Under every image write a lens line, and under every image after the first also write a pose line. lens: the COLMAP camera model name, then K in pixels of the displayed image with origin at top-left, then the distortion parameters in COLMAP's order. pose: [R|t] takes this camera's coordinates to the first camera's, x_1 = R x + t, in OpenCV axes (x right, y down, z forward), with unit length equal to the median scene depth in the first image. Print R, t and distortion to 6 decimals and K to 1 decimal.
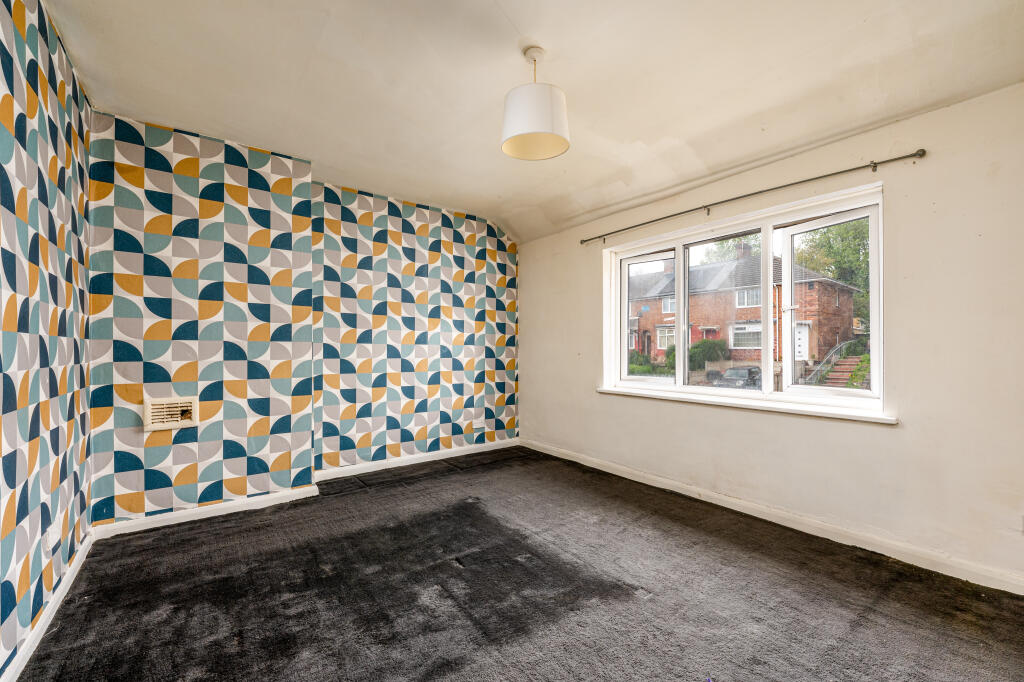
lens RADIAL K [[420.6, 0, 519.3], [0, 420.6, 348.0], [0, 0, 1]] dist [0.012350, -0.001619]
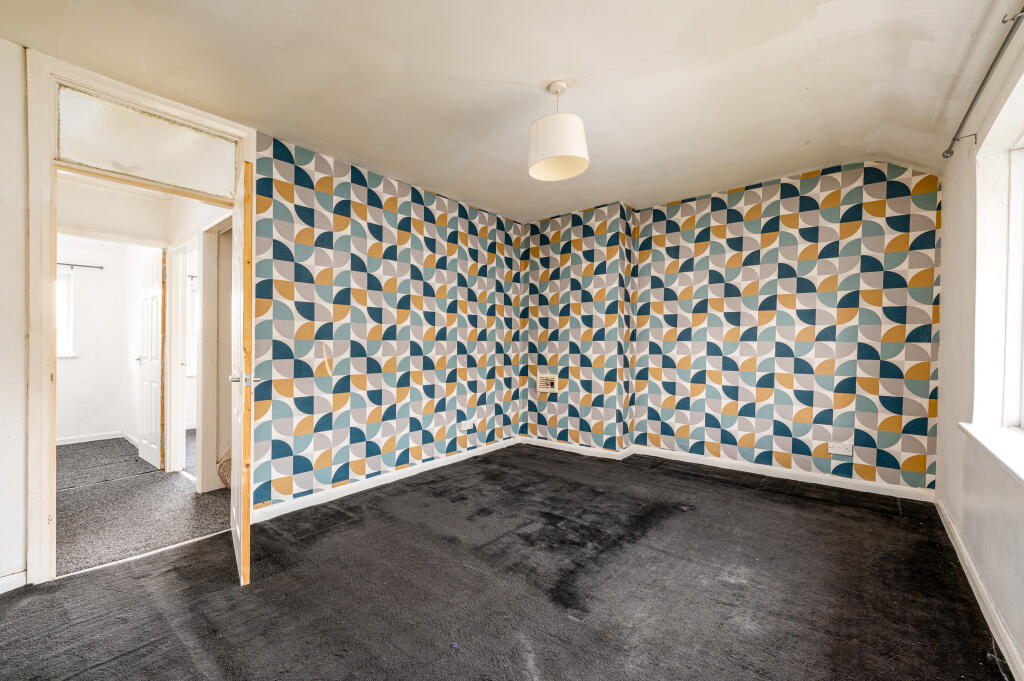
lens RADIAL K [[423.3, 0, 519.1], [0, 423.3, 345.7], [0, 0, 1]] dist [0.011631, -0.002506]
pose [[0.233264, -0.000500, -0.972413, 0.567443], [0.002021, 0.999998, -0.000029, 0.000048], [0.972411, -0.001959, 0.233264, 0.328918]]
